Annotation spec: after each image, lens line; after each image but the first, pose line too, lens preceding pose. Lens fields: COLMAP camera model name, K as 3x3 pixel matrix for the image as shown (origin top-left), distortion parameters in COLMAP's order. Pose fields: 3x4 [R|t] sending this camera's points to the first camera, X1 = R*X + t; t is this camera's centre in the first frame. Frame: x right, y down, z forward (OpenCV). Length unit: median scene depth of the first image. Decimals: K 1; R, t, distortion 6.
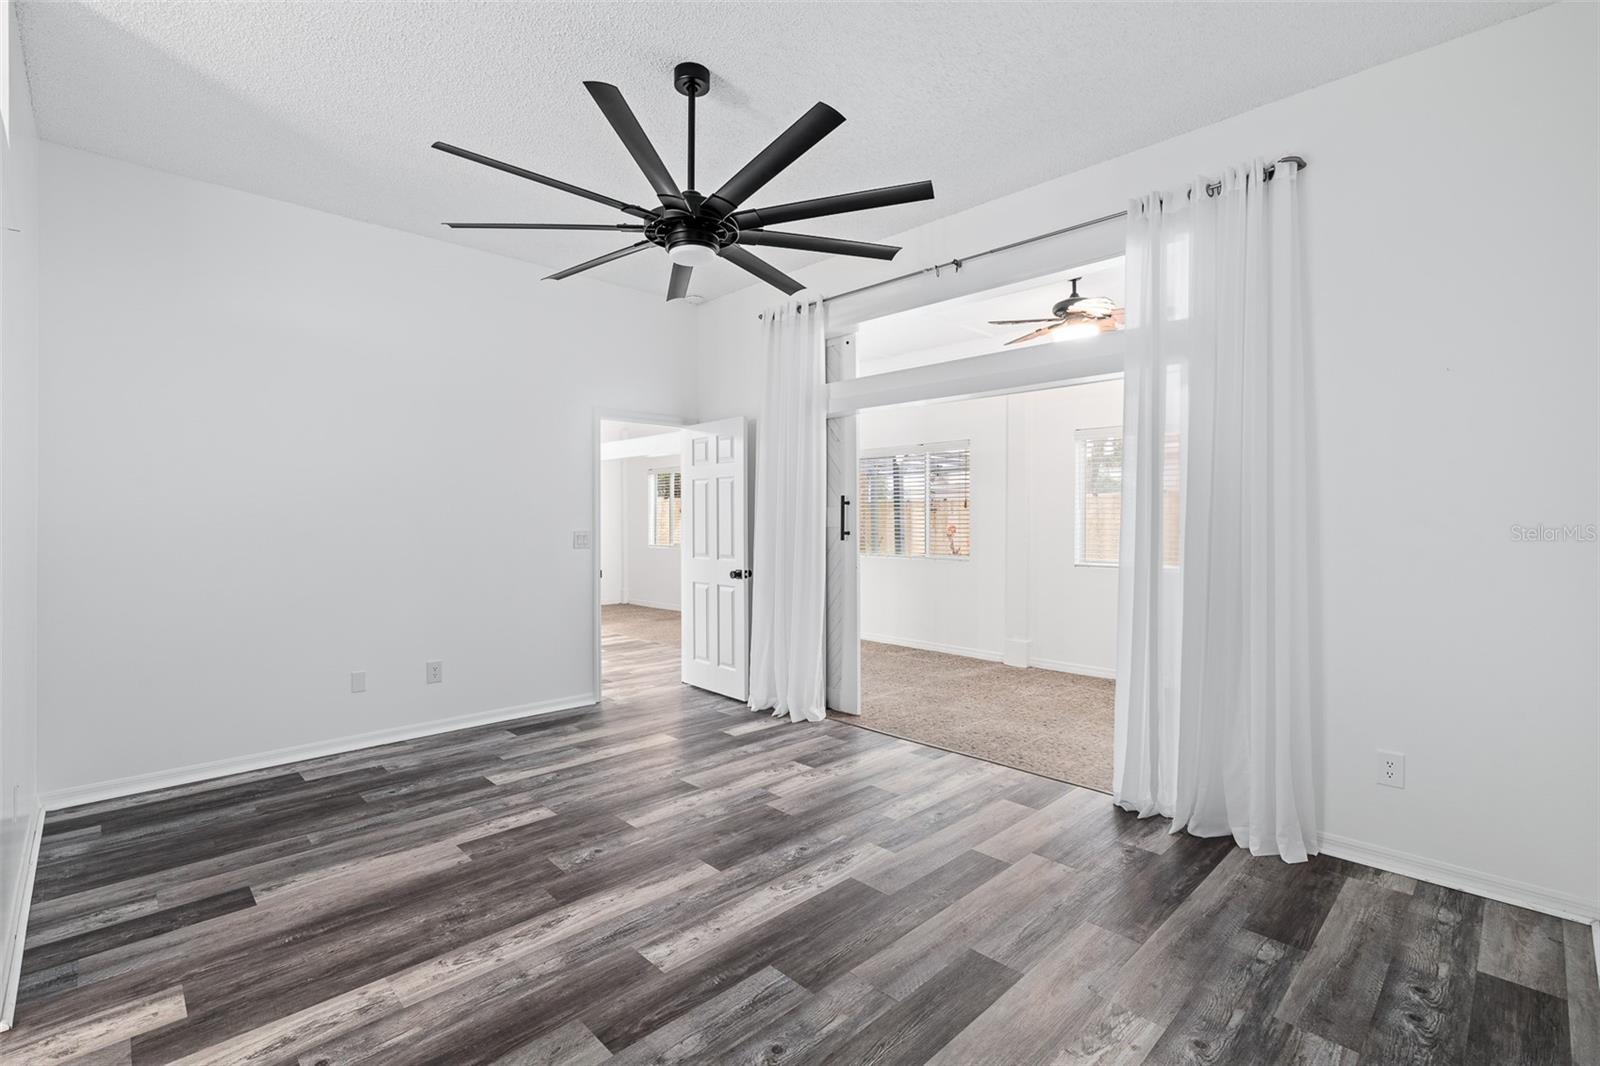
lens RADIAL K [[724.5, 0, 802.1], [0, 724.5, 530.1], [0, 0, 1]] dist [-0.007492, 0.002841]
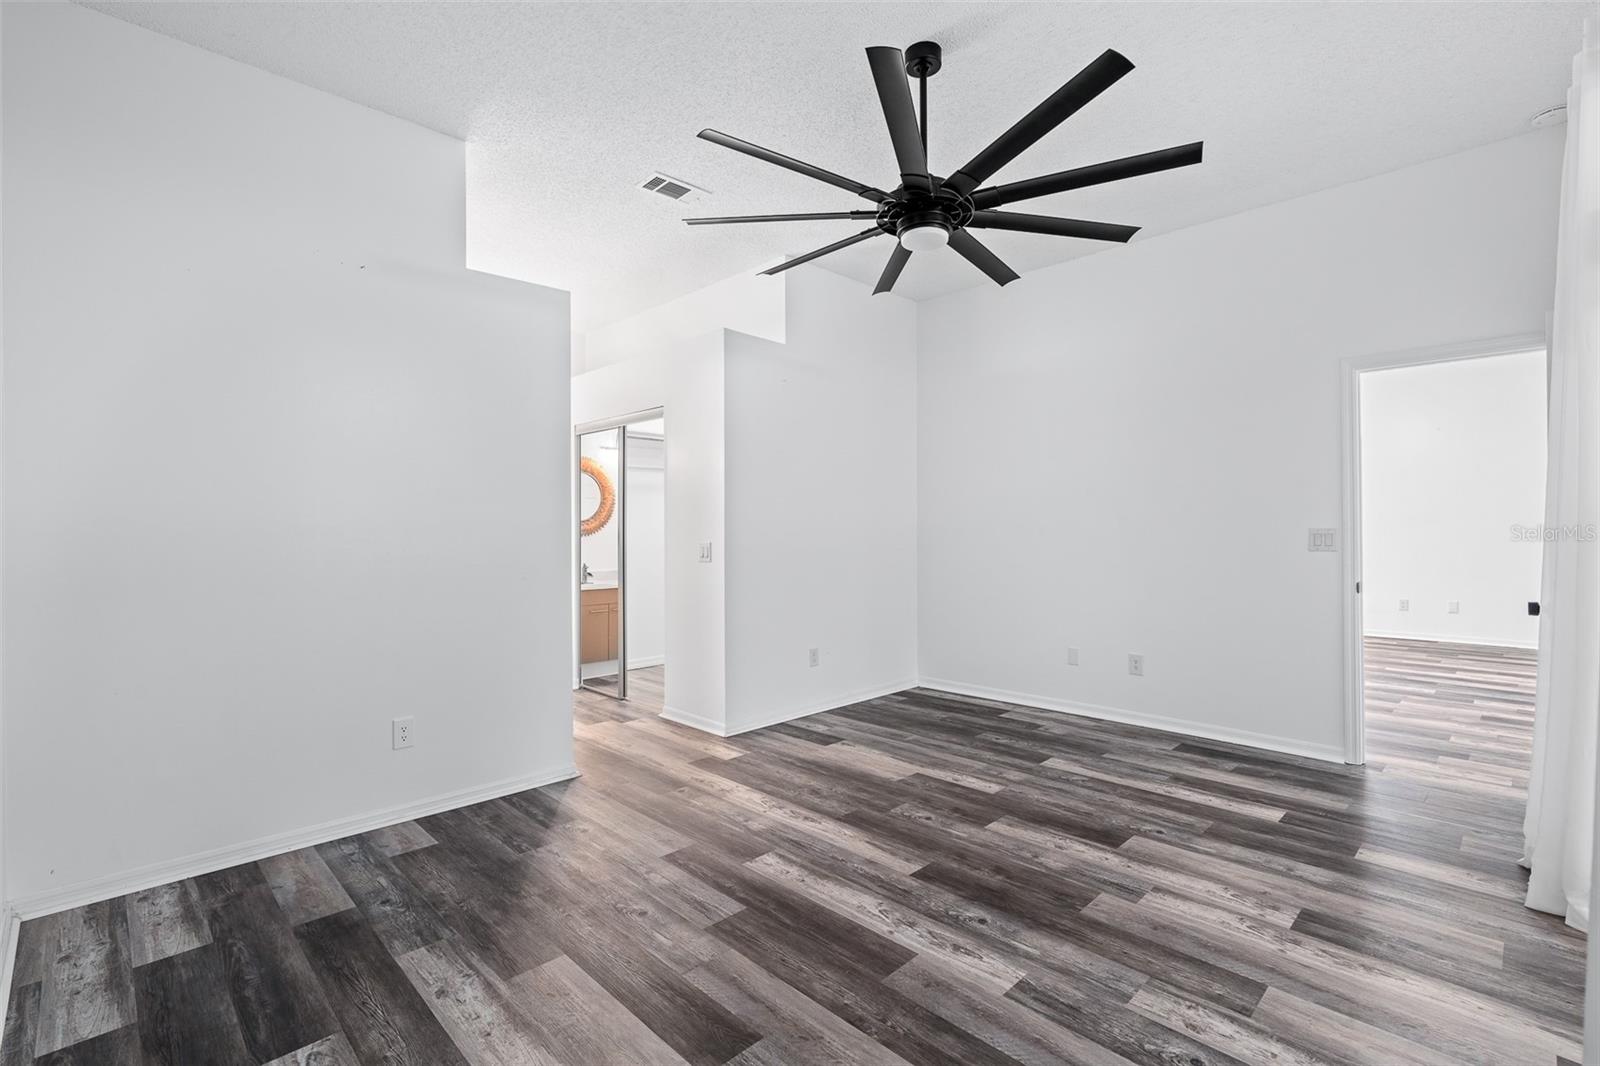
lens RADIAL K [[724.5, 0, 800.9], [0, 724.5, 535.9], [0, 0, 1]] dist [-0.007492, 0.002841]
pose [[0.003367, 0.010544, -0.999939, 0.766929], [-0.008743, 0.999907, 0.010514, 0.010073], [0.999956, 0.008707, 0.003459, 0.770088]]
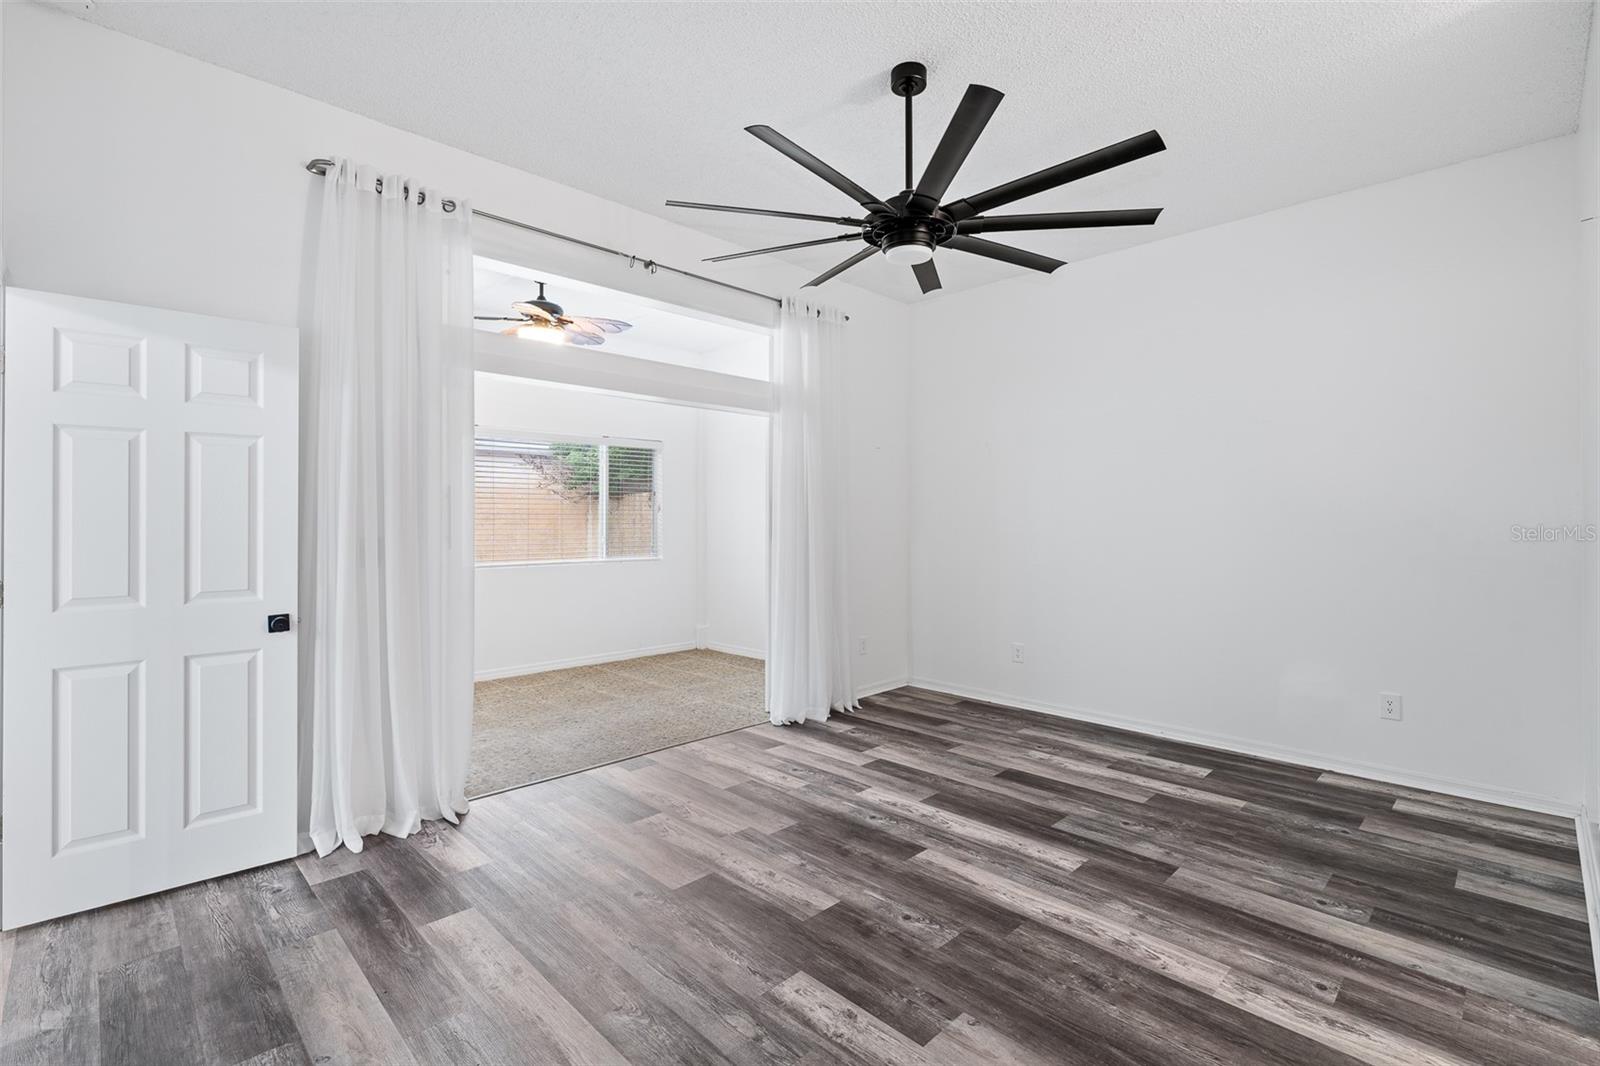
lens RADIAL K [[724.5, 0, 799.6], [0, 724.5, 527.2], [0, 0, 1]] dist [-0.007492, 0.002841]
pose [[-0.004893, -0.011000, 0.999928, -1.067184], [0.014636, 0.999832, 0.011071, -0.016735], [-0.999881, 0.014689, -0.004731, 1.077296]]
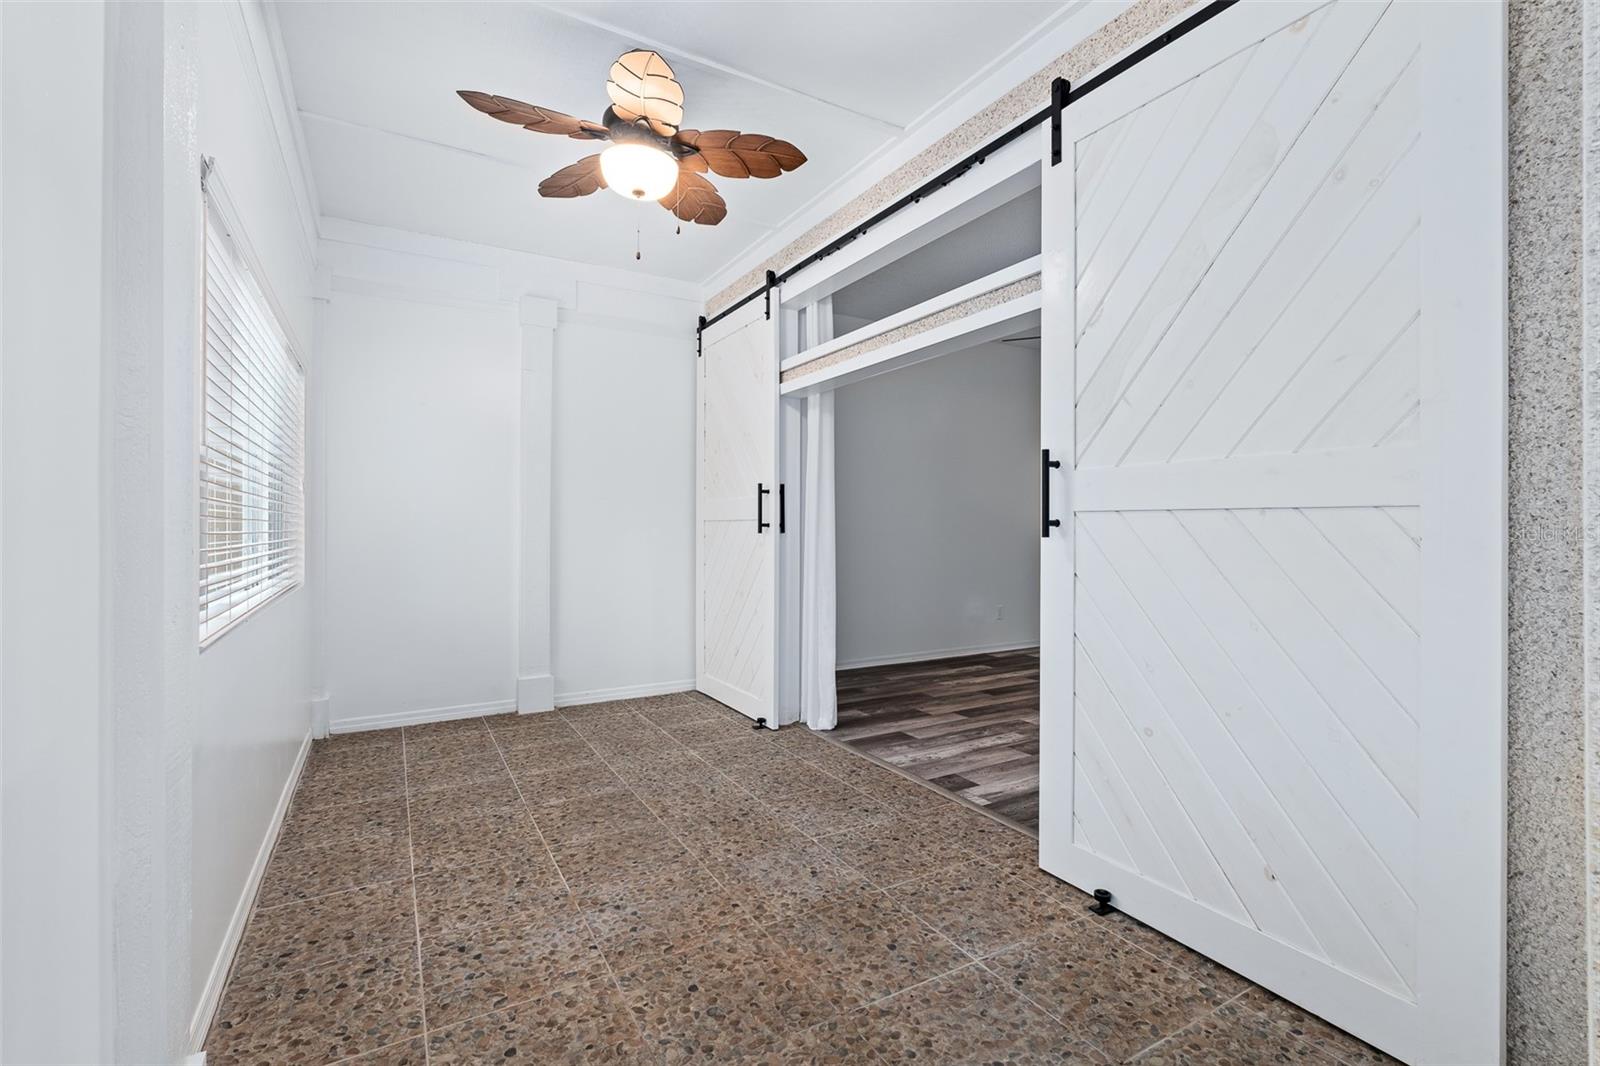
lens RADIAL K [[724.5, 0, 799.8], [0, 724.5, 520.0], [0, 0, 1]] dist [-0.007492, 0.002841]
pose [[-0.968283, 0.000837, 0.249855, 0.192360], [0.002464, 0.999978, 0.006199, -0.005623], [-0.249844, 0.006618, -0.968263, 2.554756]]
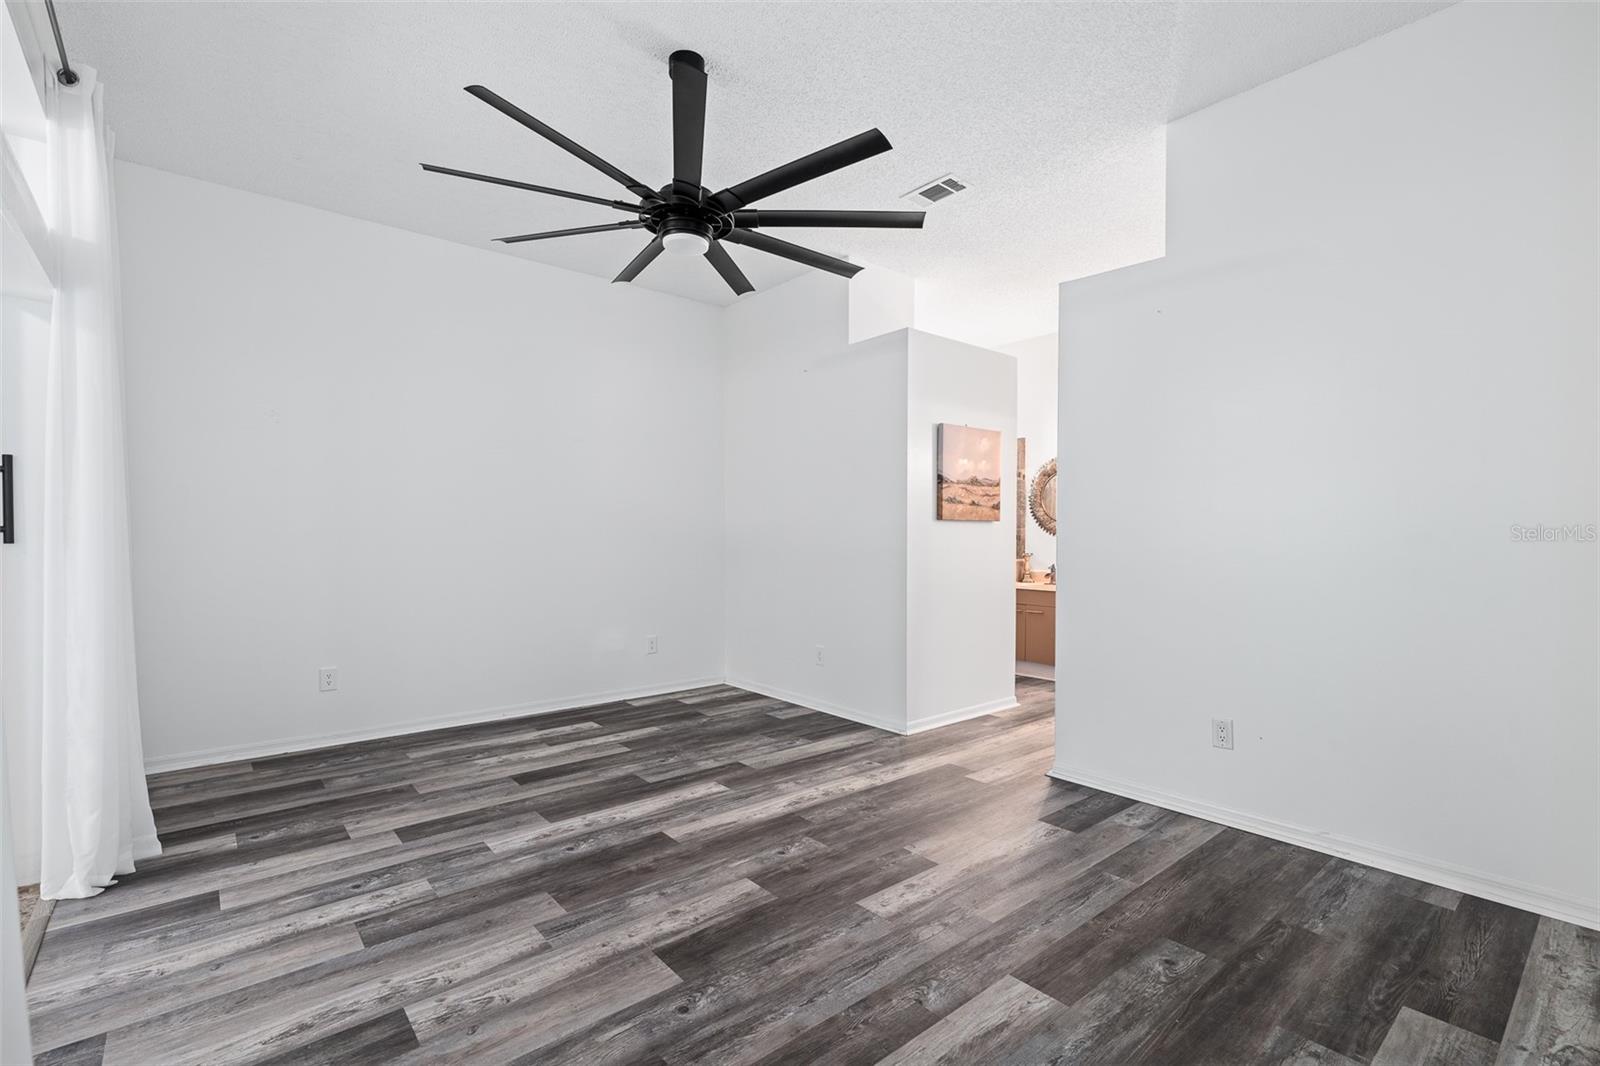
lens RADIAL K [[724.5, 0, 803.6], [0, 724.5, 548.8], [0, 0, 1]] dist [-0.007492, 0.002841]
pose [[-0.997563, -0.004823, 0.069608, -0.361431], [-0.002330, 0.999354, 0.035854, 0.006685], [-0.069736, 0.035605, -0.996930, 1.863323]]
